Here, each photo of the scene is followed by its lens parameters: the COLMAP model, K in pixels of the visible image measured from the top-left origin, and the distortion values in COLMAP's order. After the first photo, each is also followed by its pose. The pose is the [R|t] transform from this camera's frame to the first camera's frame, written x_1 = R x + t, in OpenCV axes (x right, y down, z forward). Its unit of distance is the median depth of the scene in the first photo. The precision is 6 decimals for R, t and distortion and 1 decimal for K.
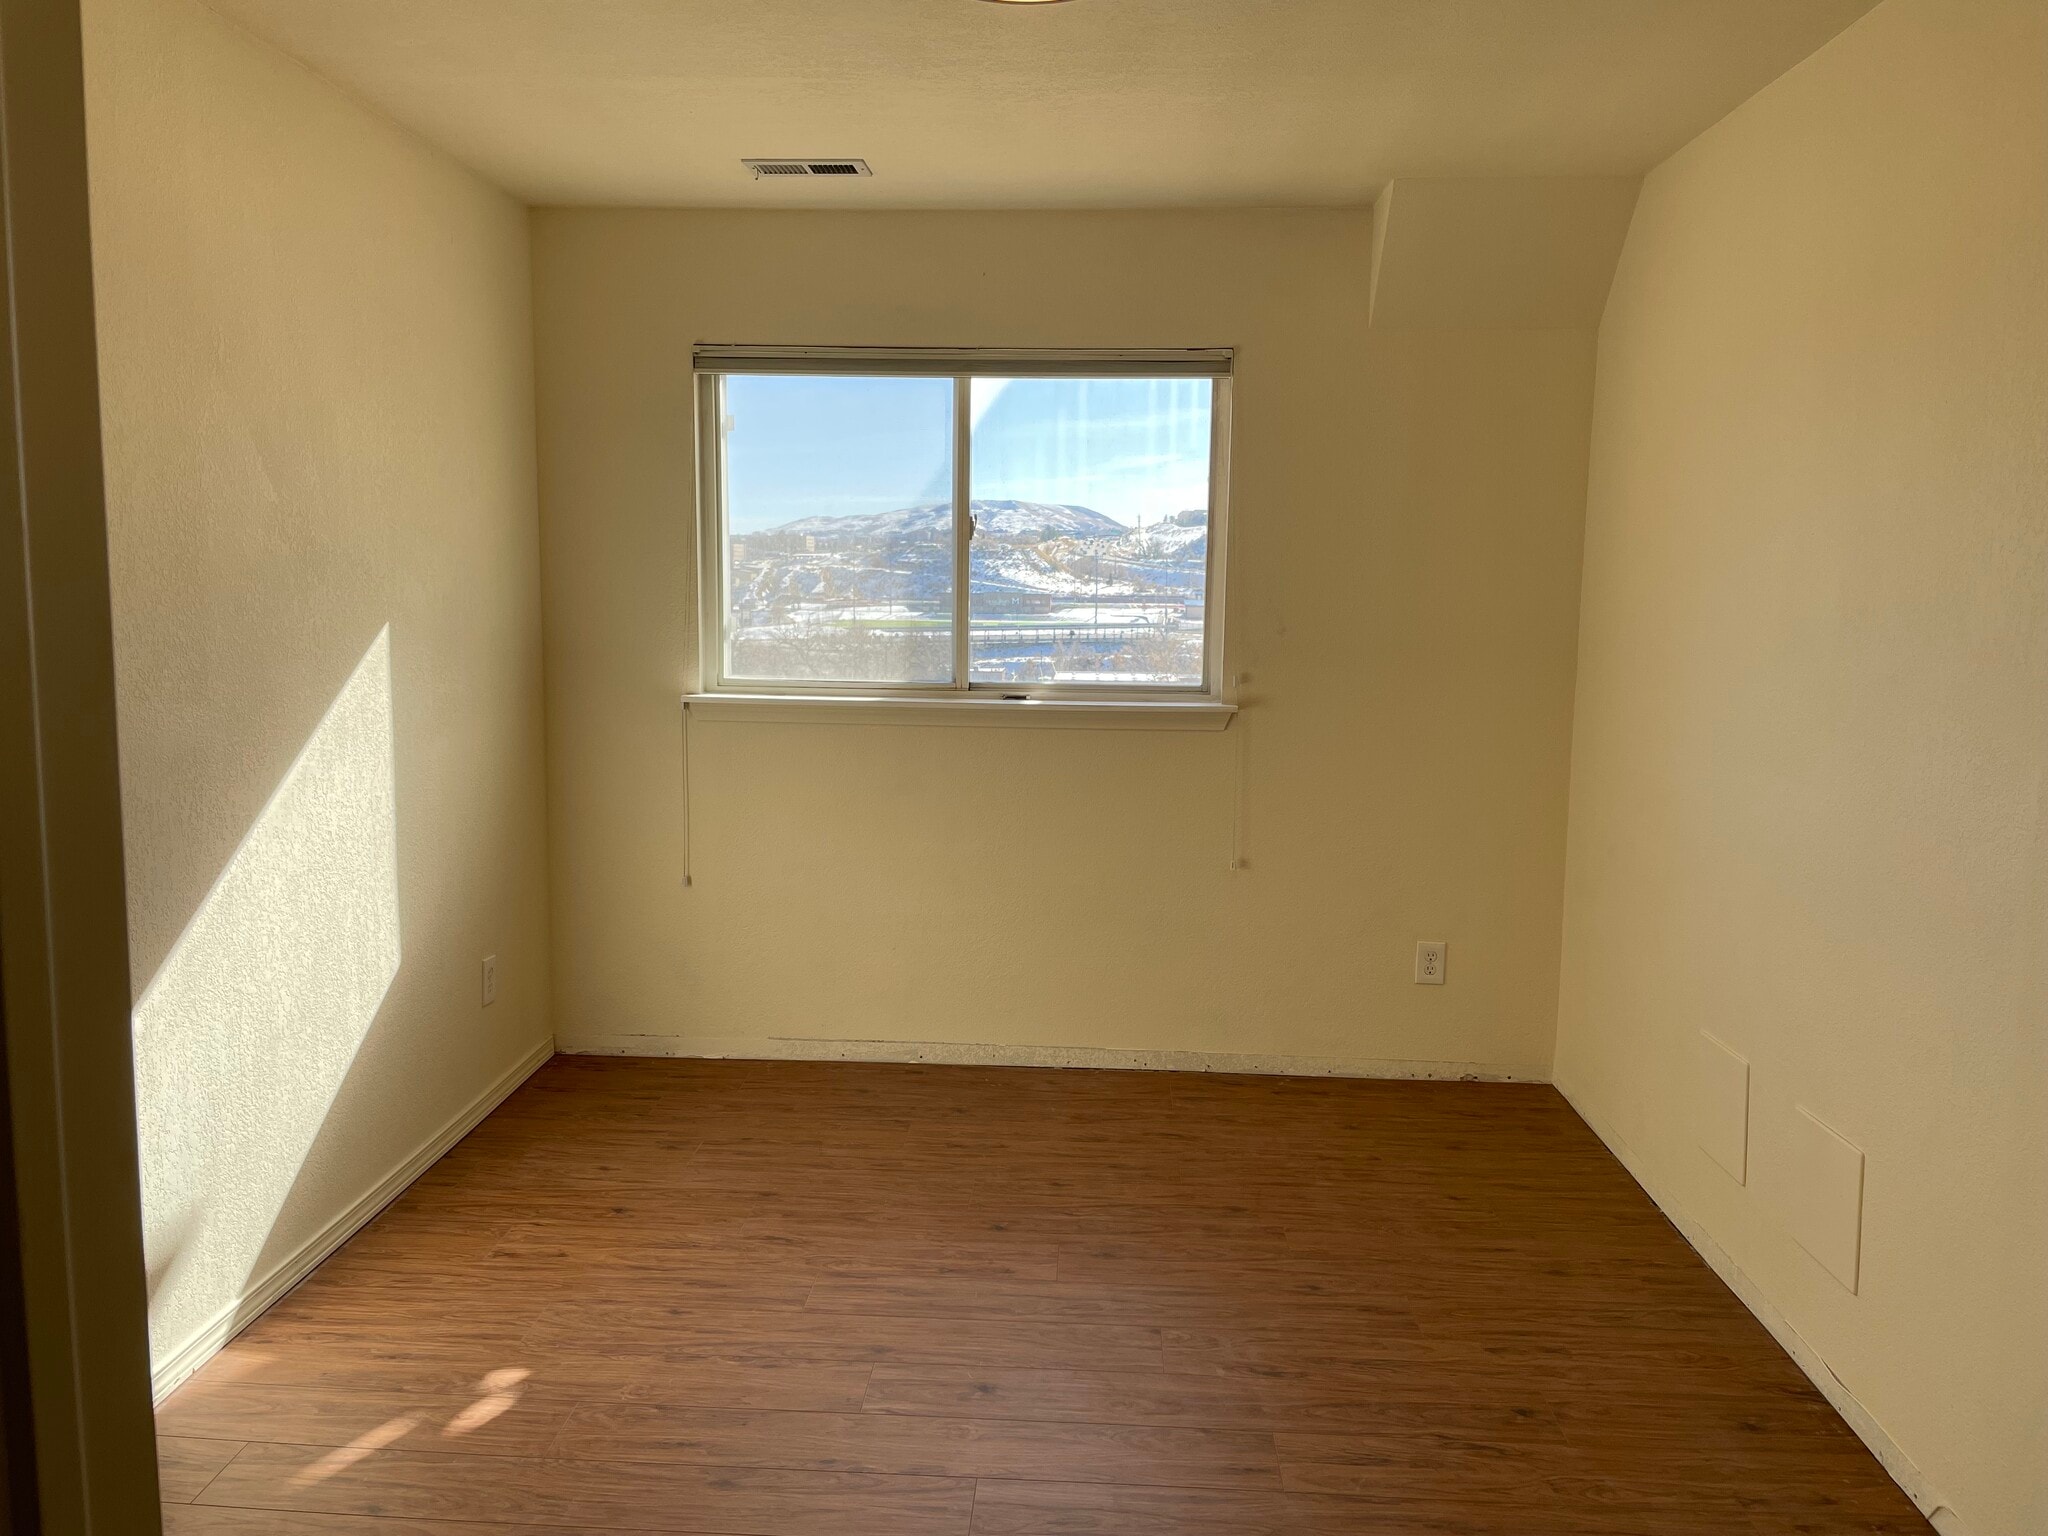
lens RADIAL K [[1525.5, 0, 1017.0], [0, 1525.5, 752.7], [0, 0, 1]] dist [0.085438, -0.111212]
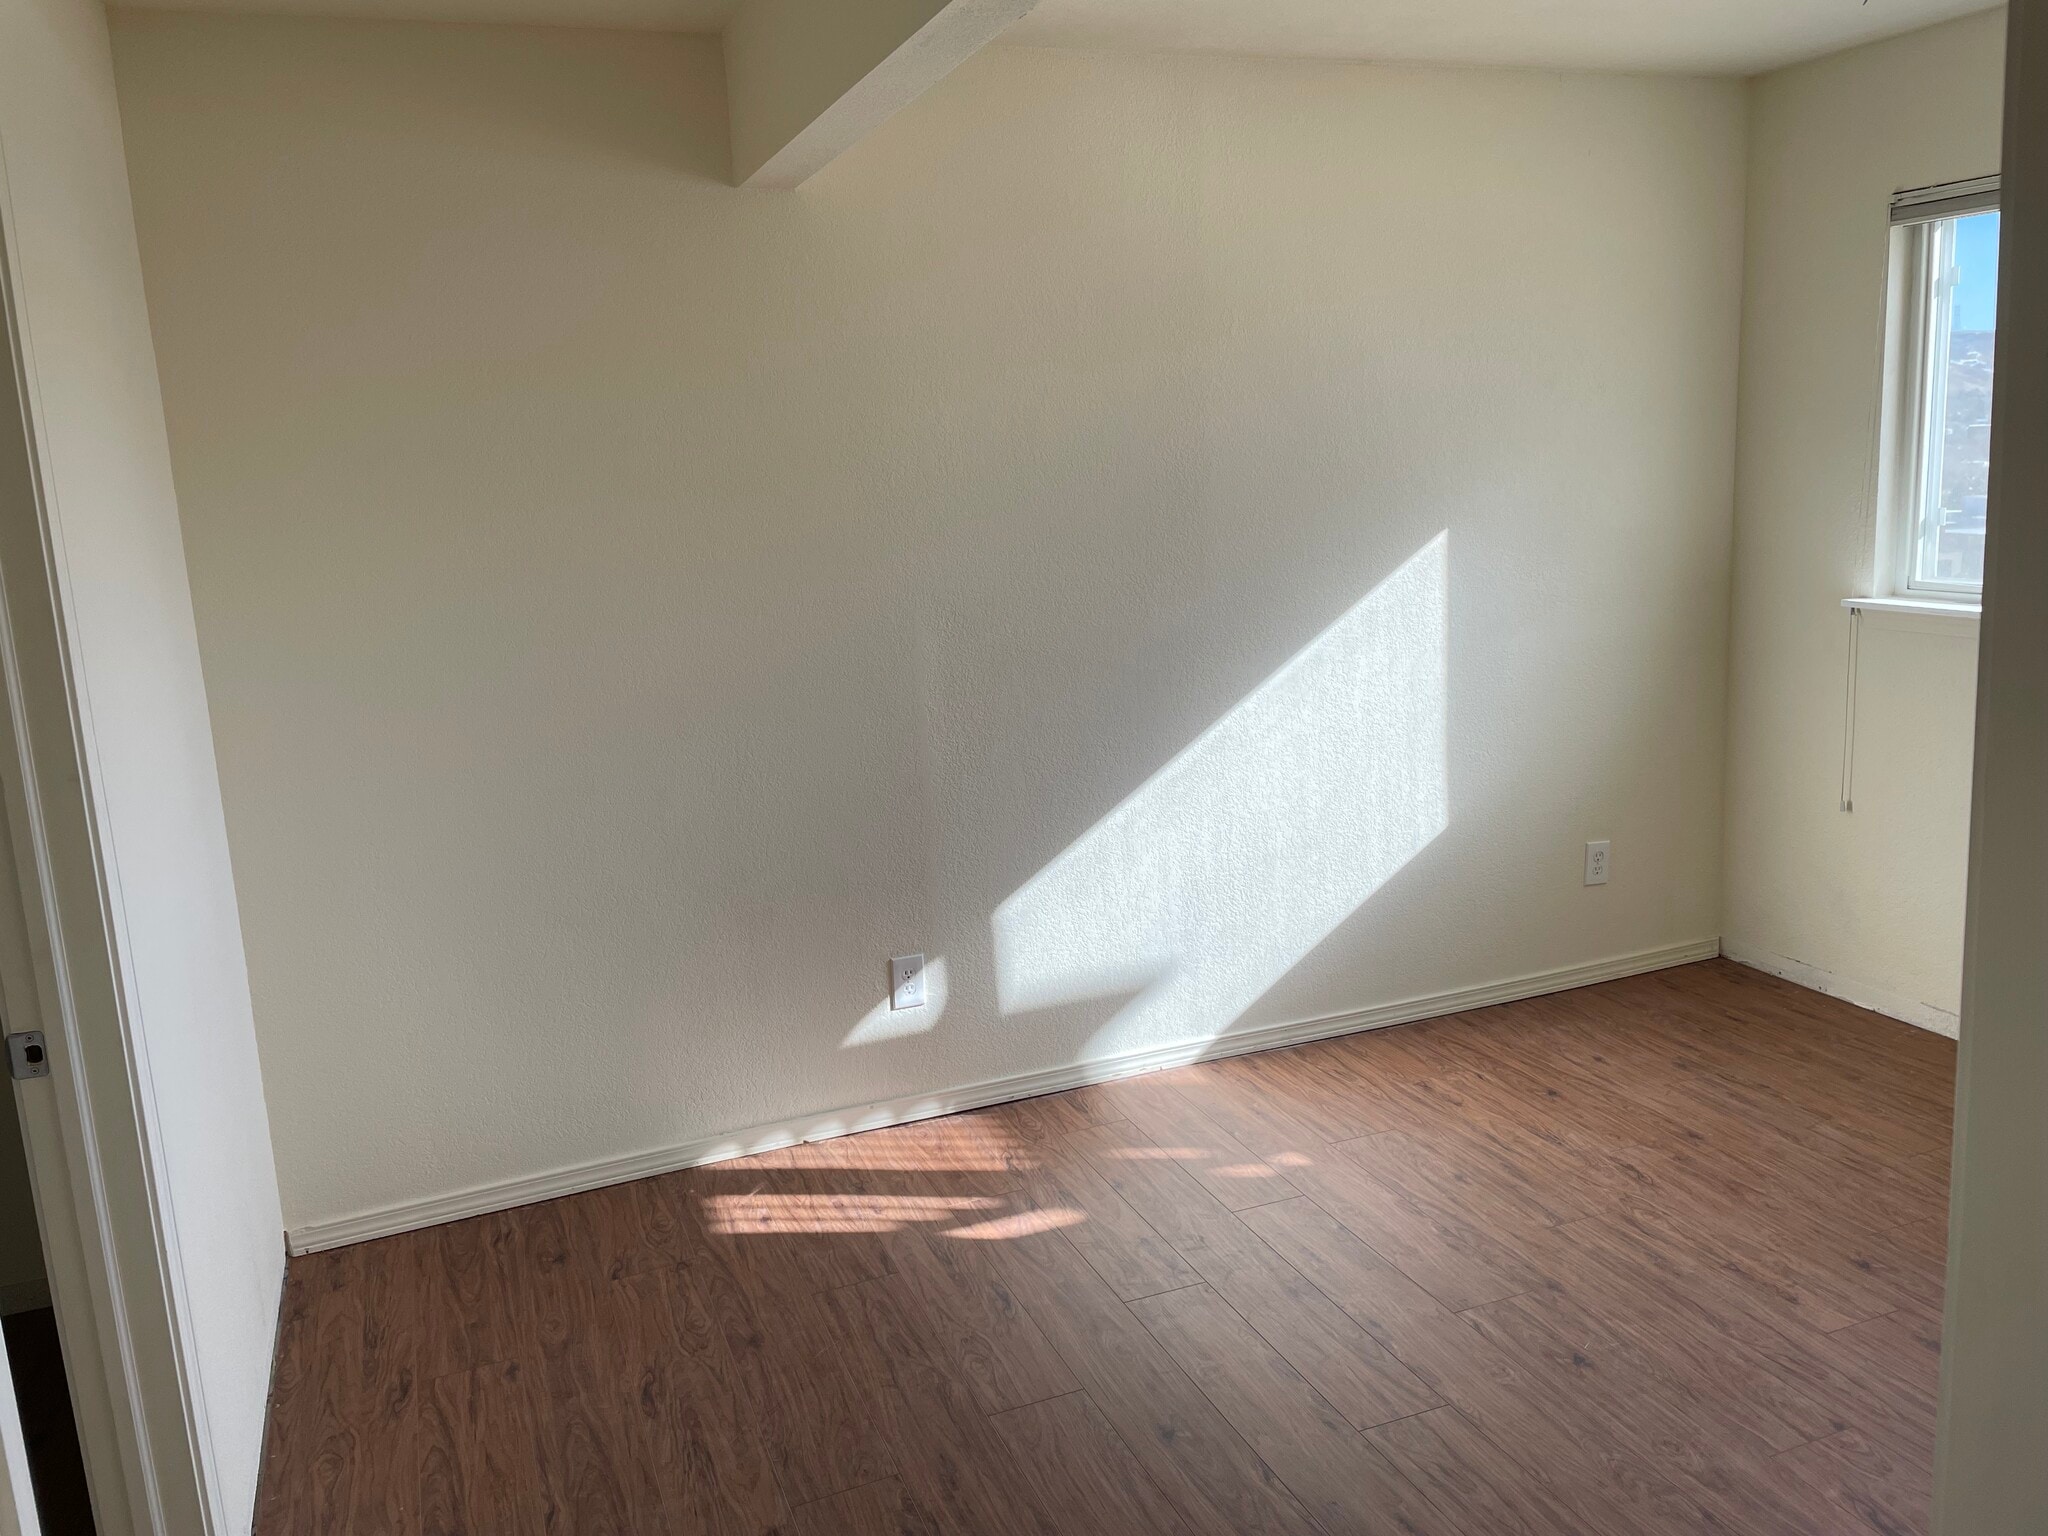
lens RADIAL K [[1525.5, 0, 1017.0], [0, 1525.5, 752.7], [0, 0, 1]] dist [0.085438, -0.111212]
pose [[0.426458, 0.138790, -0.893796, 0.515297], [-0.054005, 0.990302, 0.128008, -0.049966], [0.902894, -0.006321, 0.429817, 0.229333]]
